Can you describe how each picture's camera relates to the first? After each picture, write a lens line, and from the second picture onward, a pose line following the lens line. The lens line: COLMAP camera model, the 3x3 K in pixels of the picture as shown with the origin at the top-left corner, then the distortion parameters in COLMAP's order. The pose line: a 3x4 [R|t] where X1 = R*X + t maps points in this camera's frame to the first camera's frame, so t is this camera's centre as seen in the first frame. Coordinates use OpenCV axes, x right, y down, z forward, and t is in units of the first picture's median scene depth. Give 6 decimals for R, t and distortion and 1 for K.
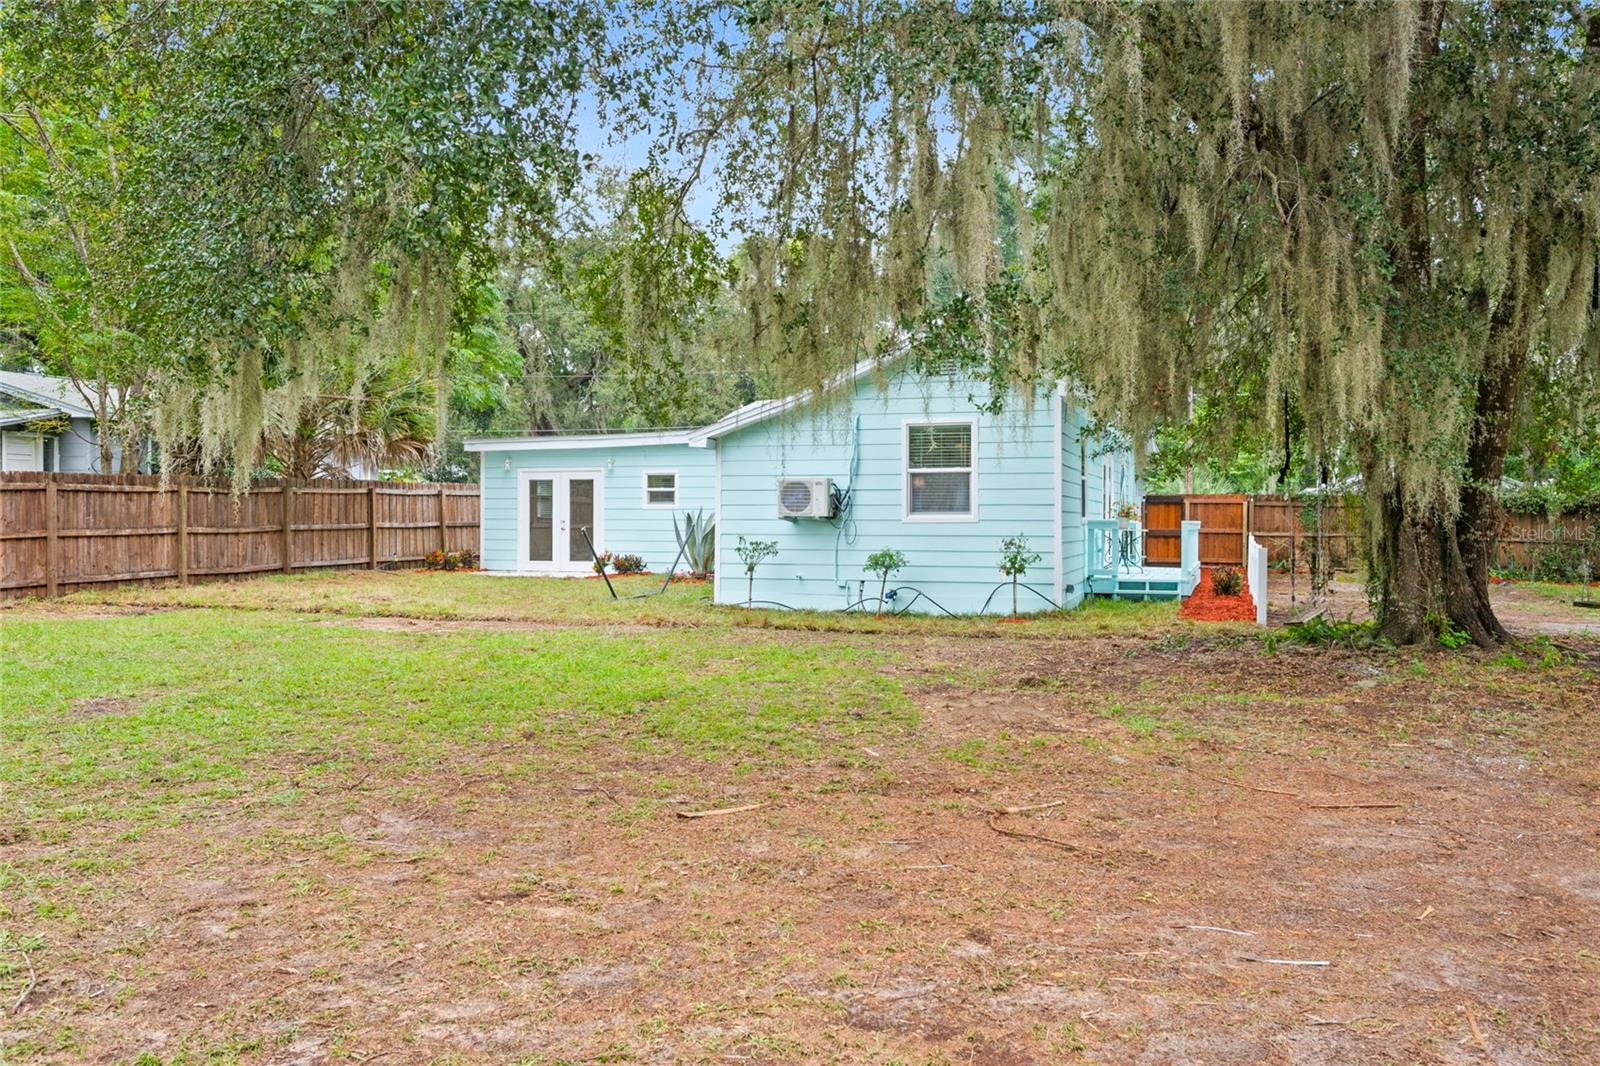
lens RADIAL K [[1276.7, 0, 800.8], [0, 1276.7, 535.2], [0, 0, 1]] dist [0.003098, -0.000155]
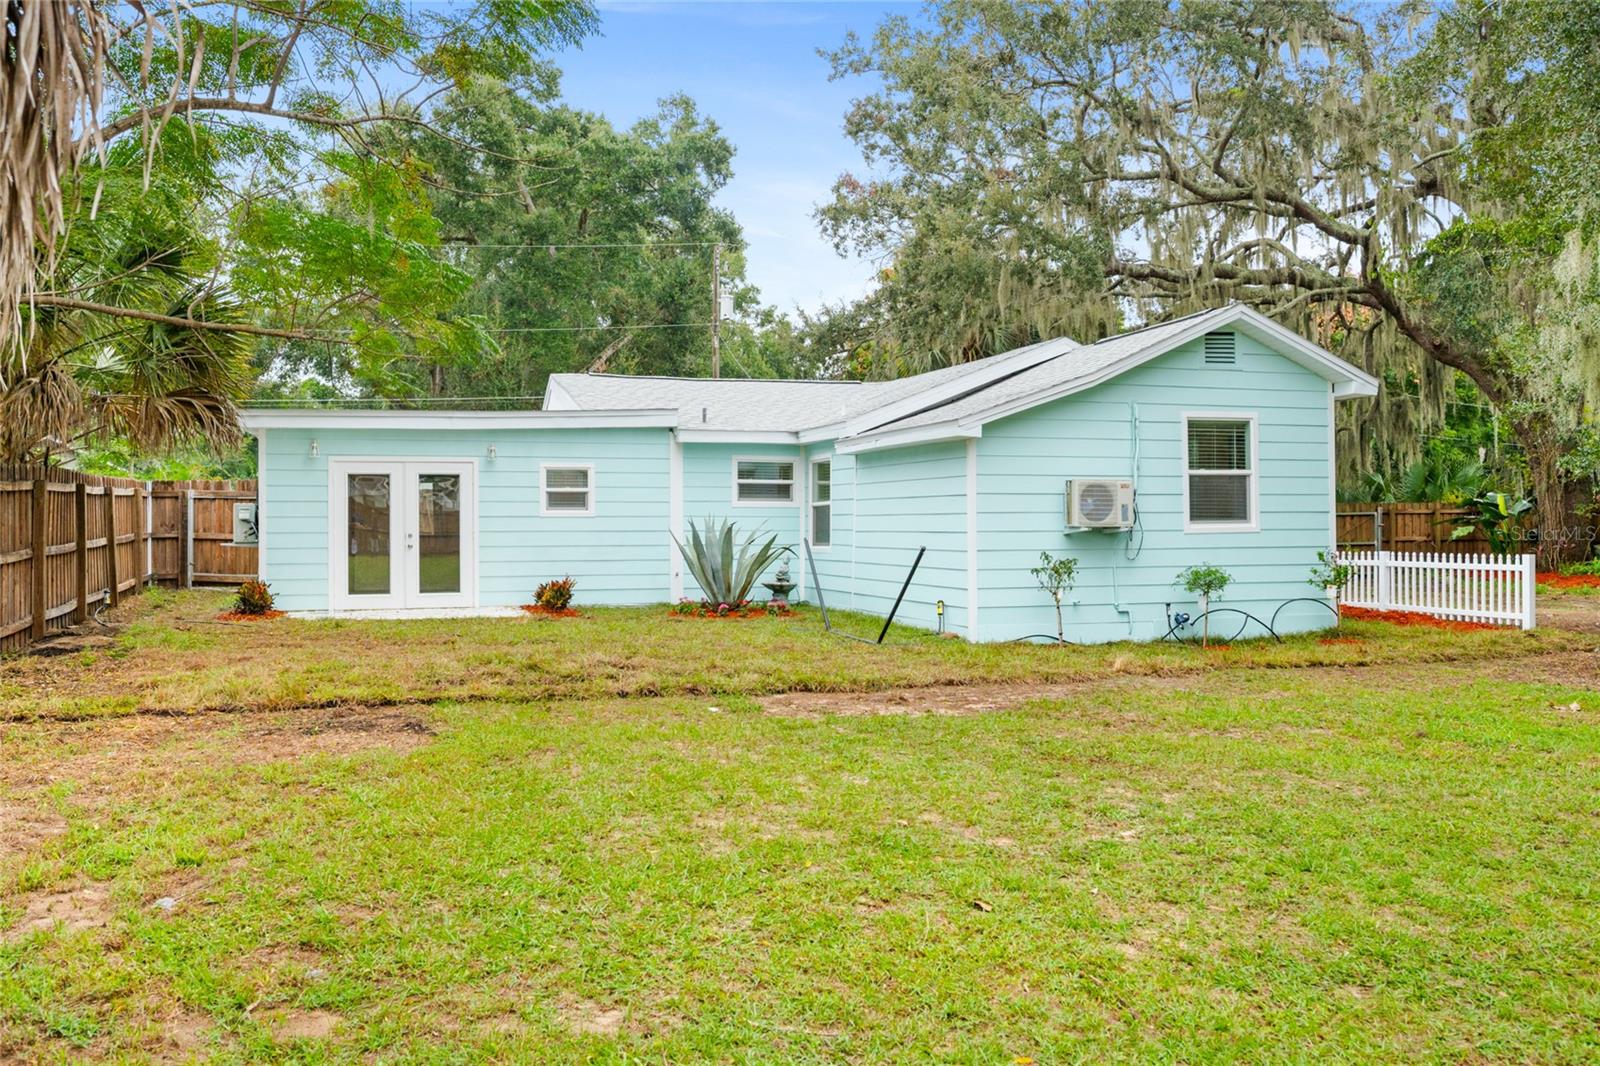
lens RADIAL K [[1382.2, 0, 801.3], [0, 1382.2, 524.6], [0, 0, 1]] dist [-0.007625, -0.002755]
pose [[0.798222, -0.007340, 0.602319, -0.557637], [0.013840, 0.999885, -0.006157, -0.011019], [-0.602205, 0.013250, 0.798232, 0.345235]]
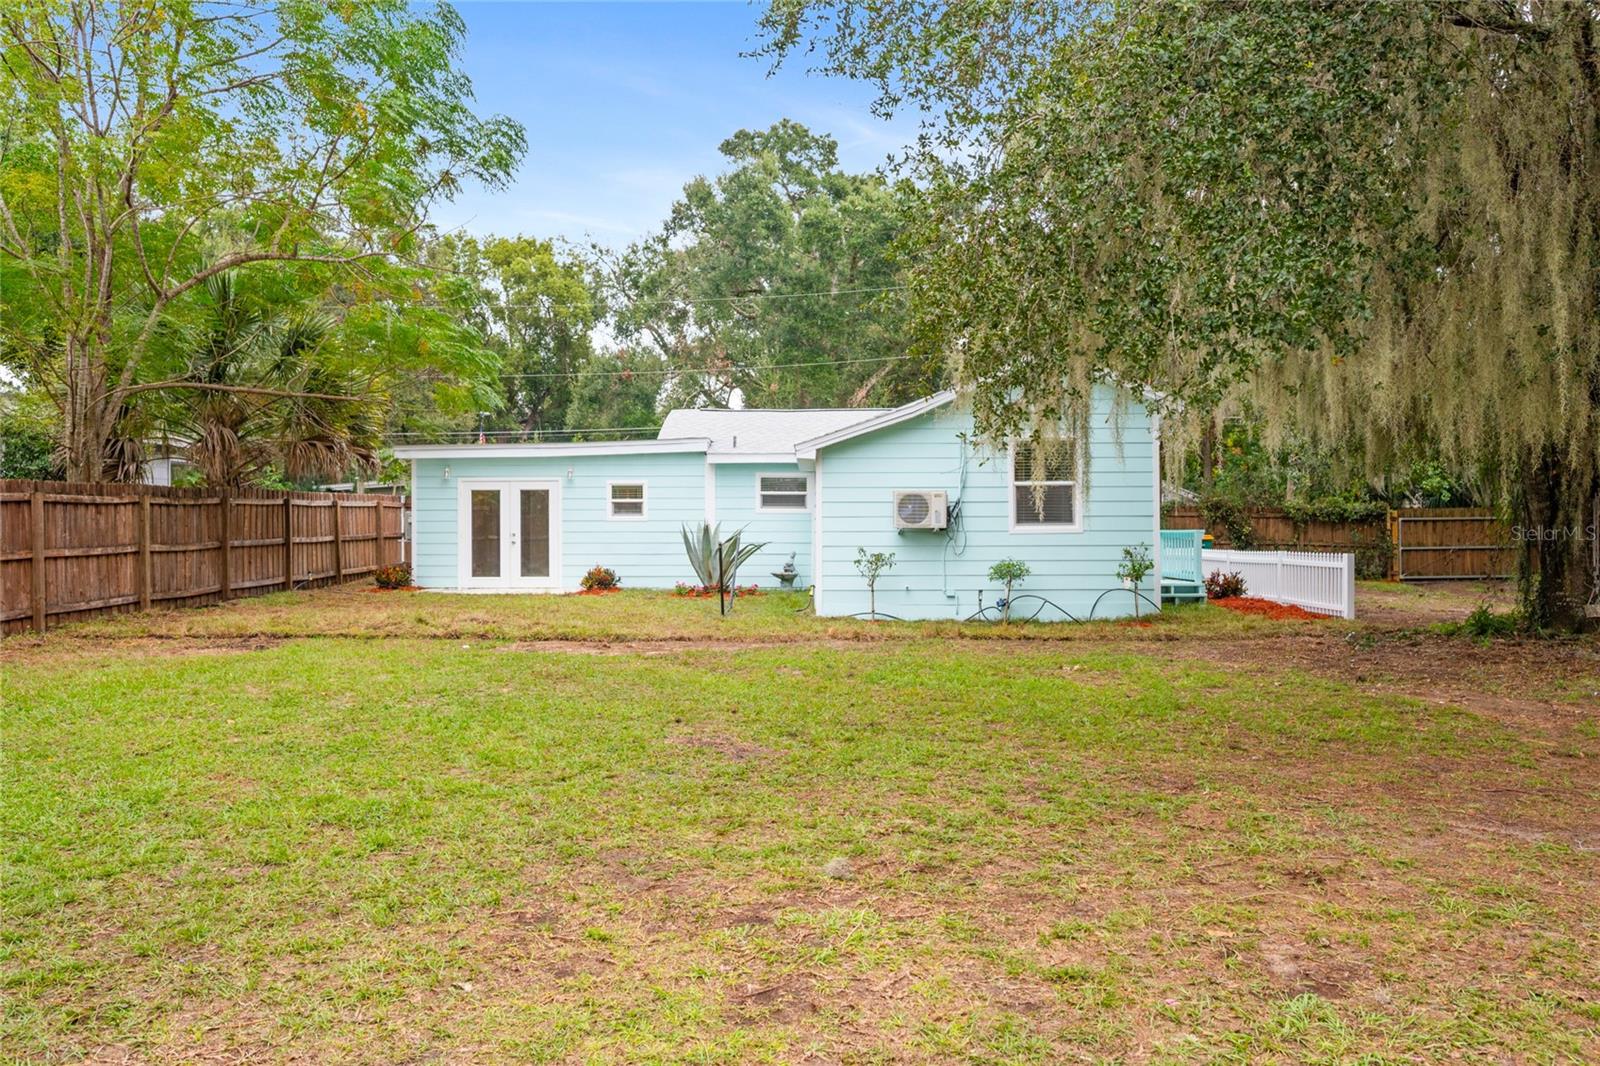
lens RADIAL K [[1276.7, 0, 798.3], [0, 1276.7, 532.1], [0, 0, 1]] dist [0.003098, -0.000155]
pose [[0.950638, -0.007197, 0.310218, -0.334931], [0.010052, 0.999921, -0.007605, -0.003999], [-0.310139, 0.010347, 0.950635, 0.052450]]
